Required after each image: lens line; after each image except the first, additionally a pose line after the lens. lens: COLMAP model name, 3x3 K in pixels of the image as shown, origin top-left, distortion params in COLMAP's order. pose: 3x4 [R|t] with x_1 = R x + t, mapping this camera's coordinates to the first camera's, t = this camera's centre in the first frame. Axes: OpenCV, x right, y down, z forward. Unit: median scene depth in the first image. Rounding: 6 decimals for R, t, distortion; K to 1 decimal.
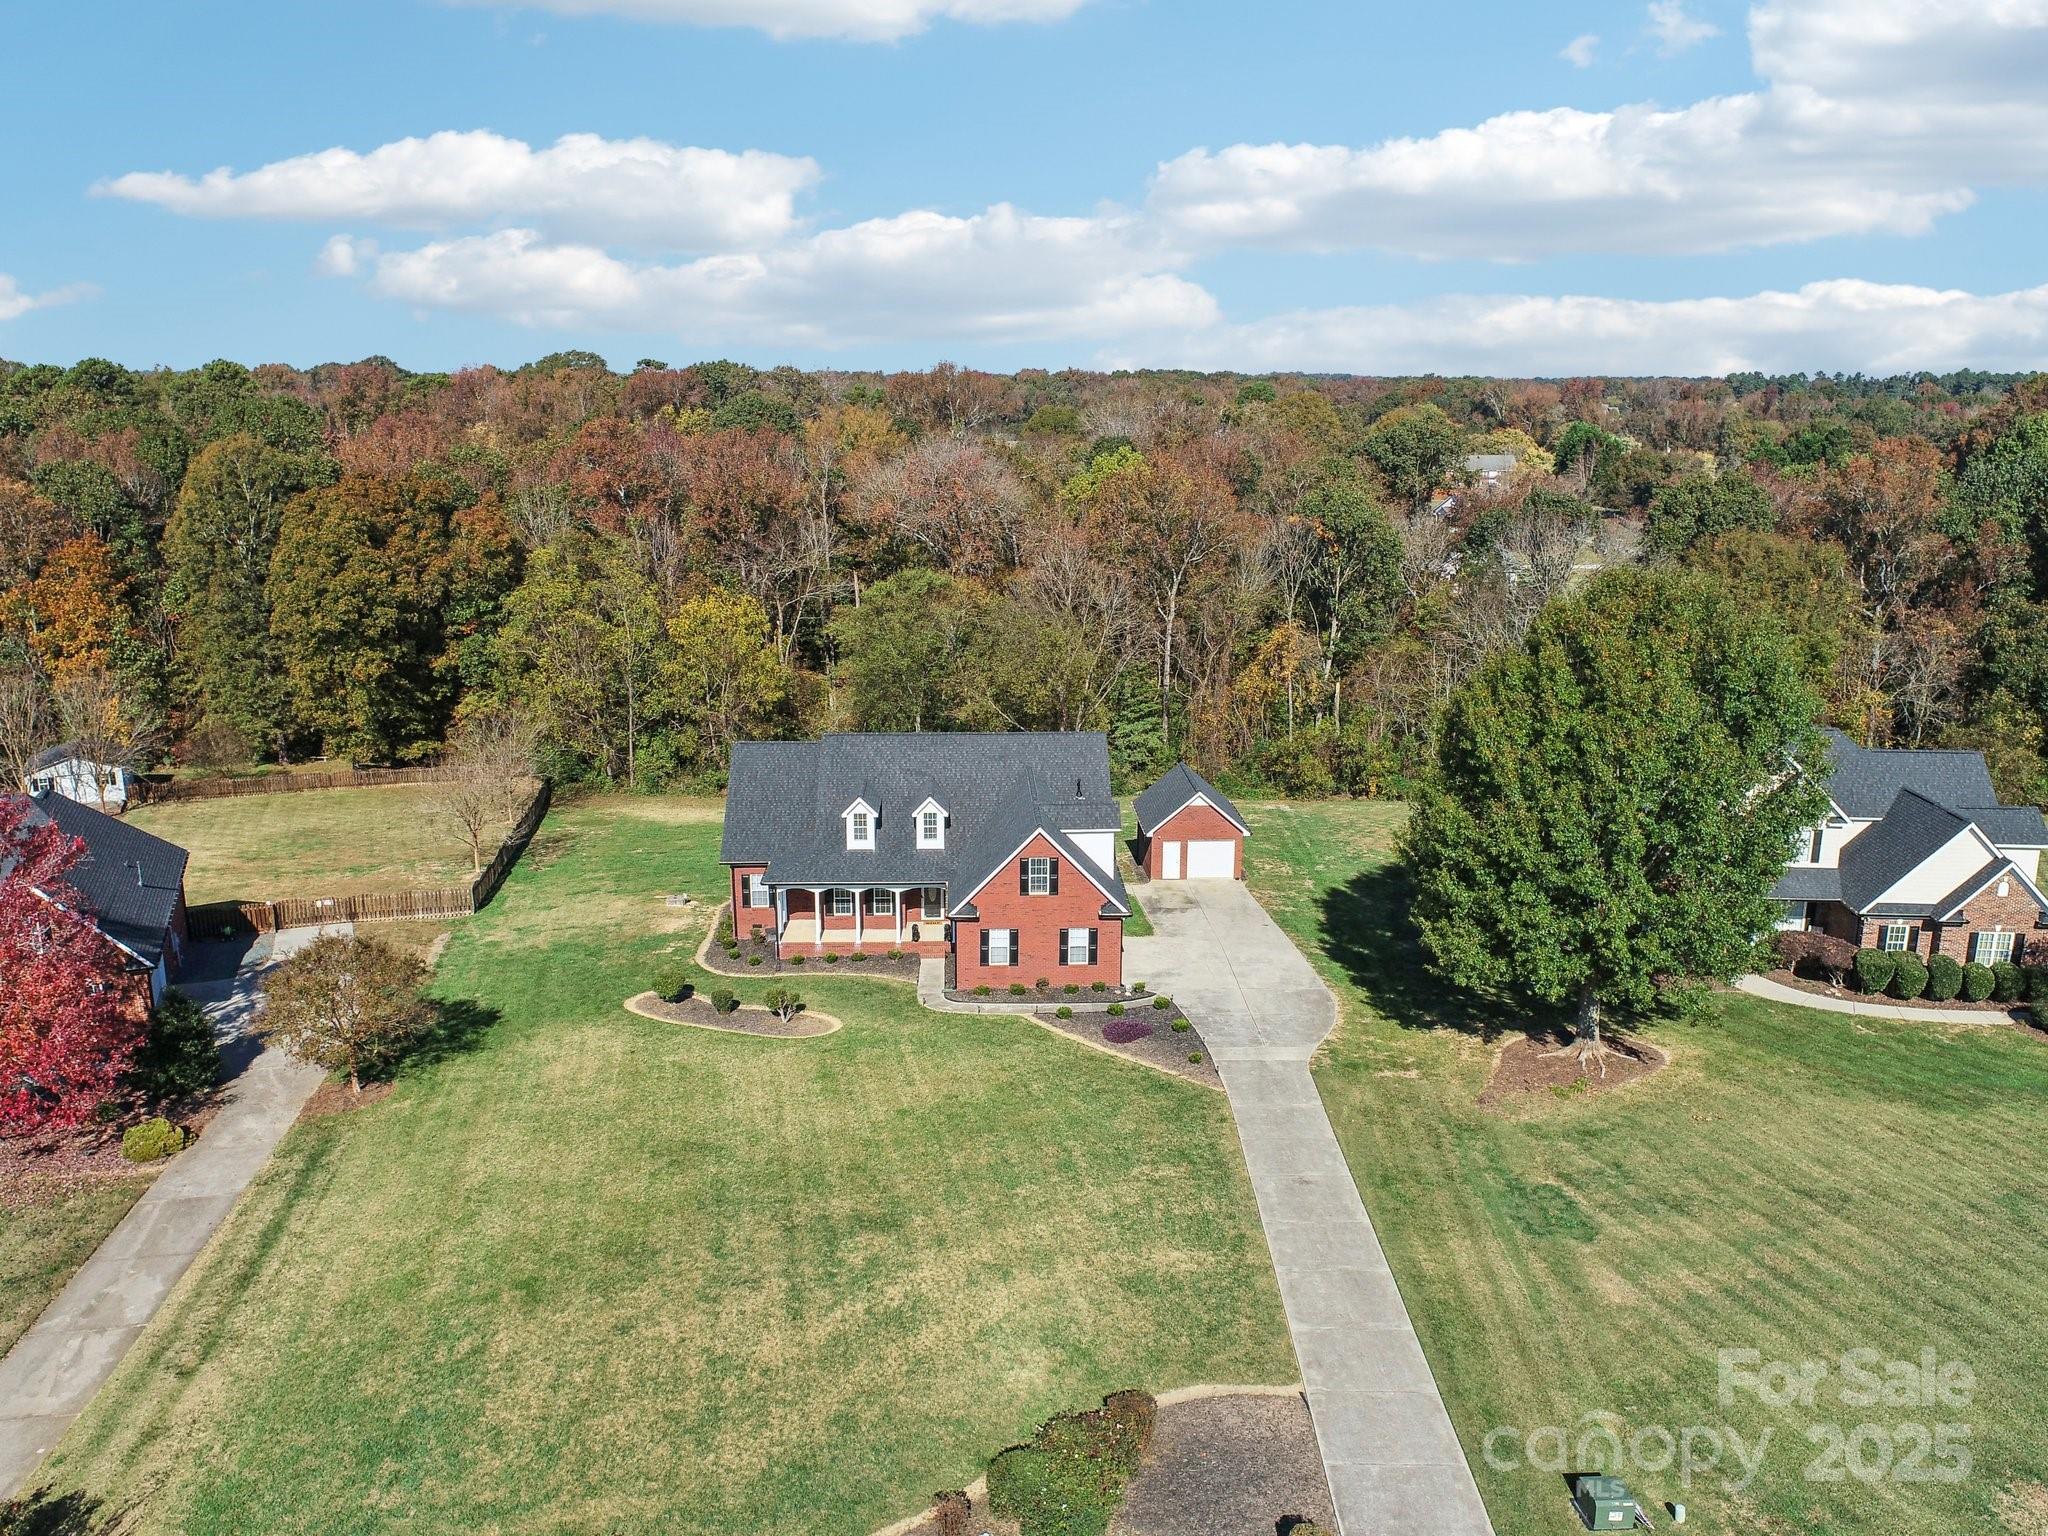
lens RADIAL K [[1590.7, 0, 1015.0], [0, 1590.7, 770.5], [0, 0, 1]] dist [-0.006103, -0.000122]
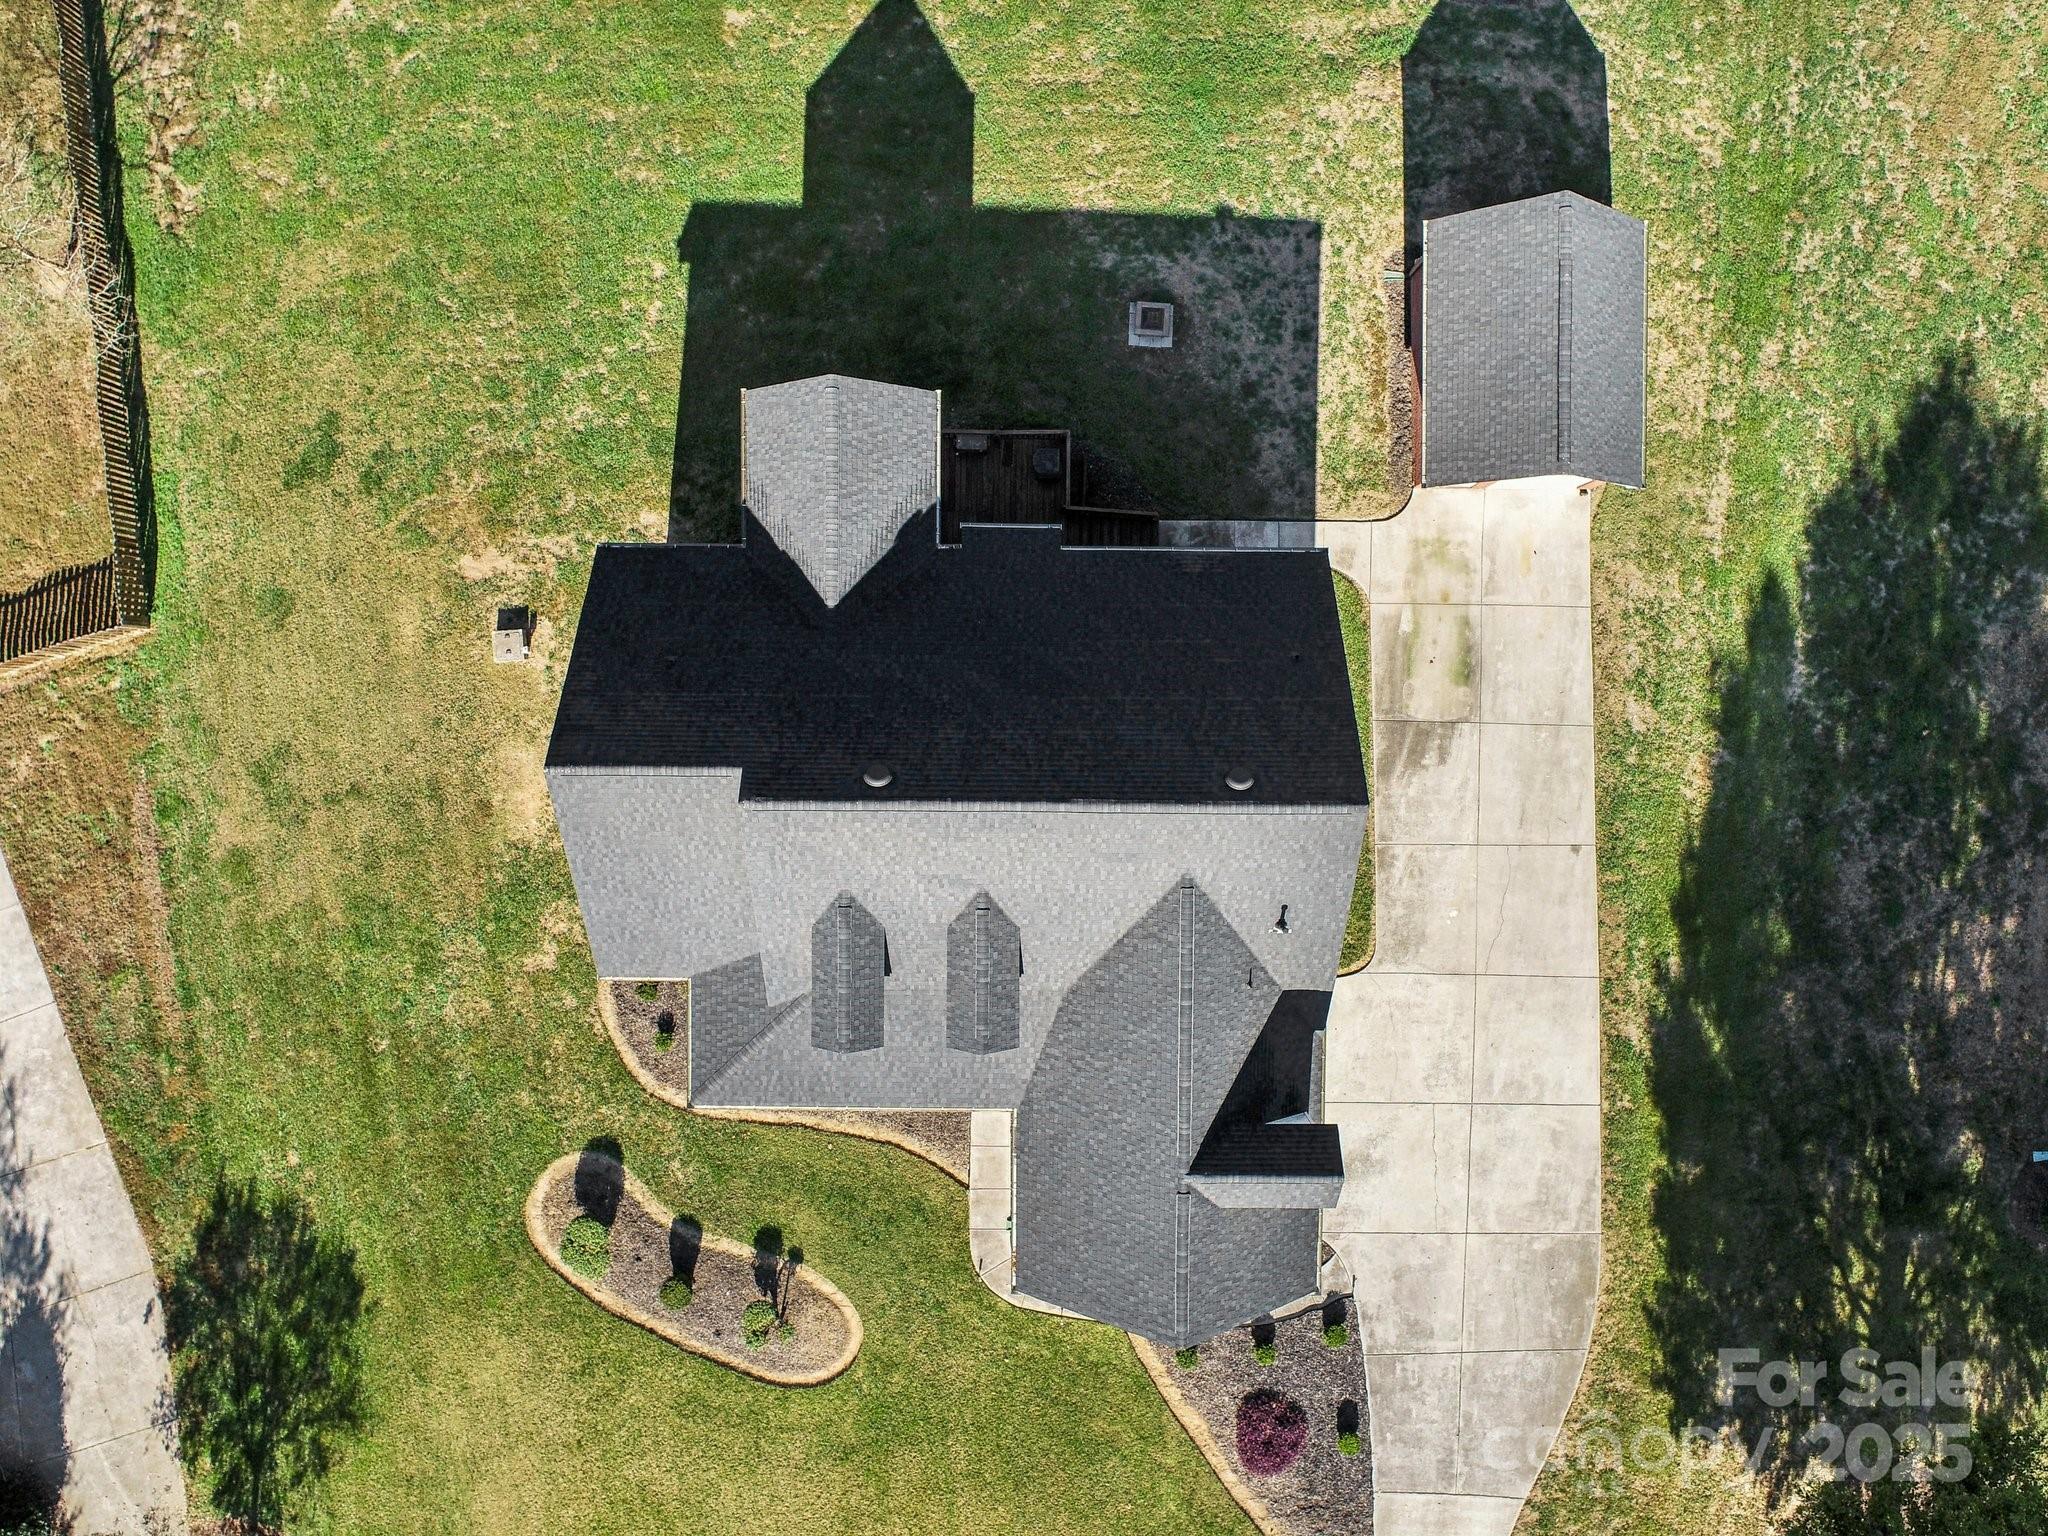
lens RADIAL K [[1494.0, 0, 1021.7], [0, 1494.0, 742.4], [0, 0, 1]] dist [-0.009601, 0.006396]
pose [[0.999074, 0.043006, -0.000881, -0.048073], [-0.008023, 0.206438, 0.978427, -0.502553], [0.042260, -0.977514, 0.206592, 1.072558]]
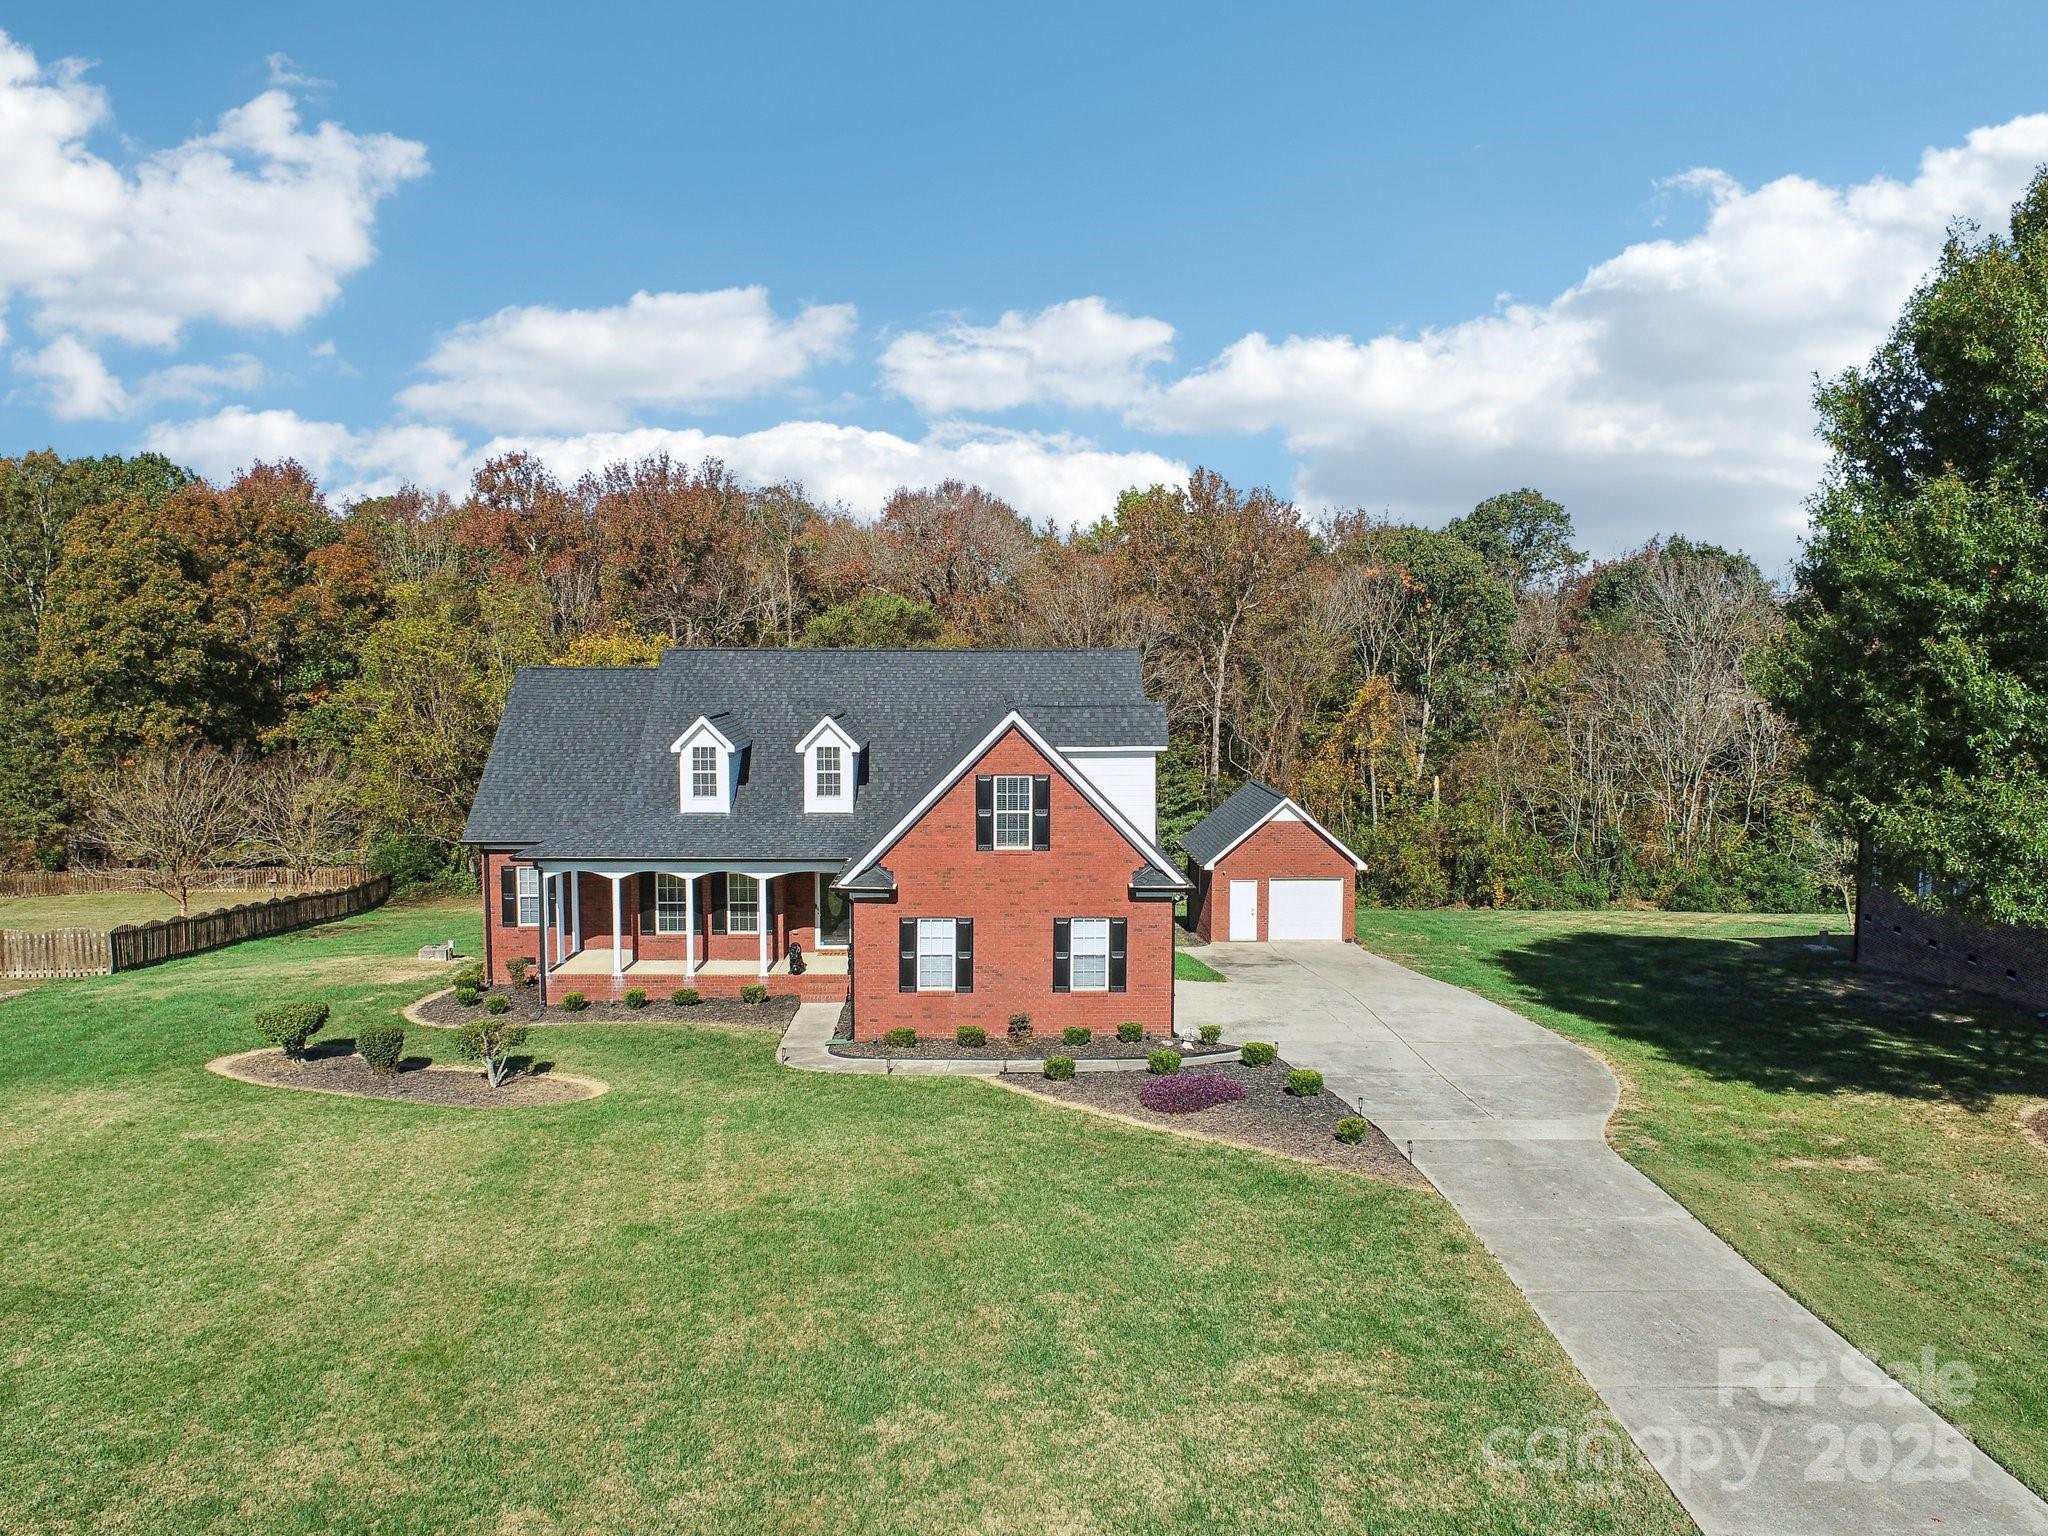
lens RADIAL K [[1595.2, 0, 1016.8], [0, 1595.2, 774.7], [0, 0, 1]] dist [-0.013806, -0.000791]
pose [[0.999859, 0.000648, -0.016798, 0.024887], [-0.003214, 0.988197, -0.153153, 0.132372], [0.016500, 0.153185, 0.988060, 0.479296]]
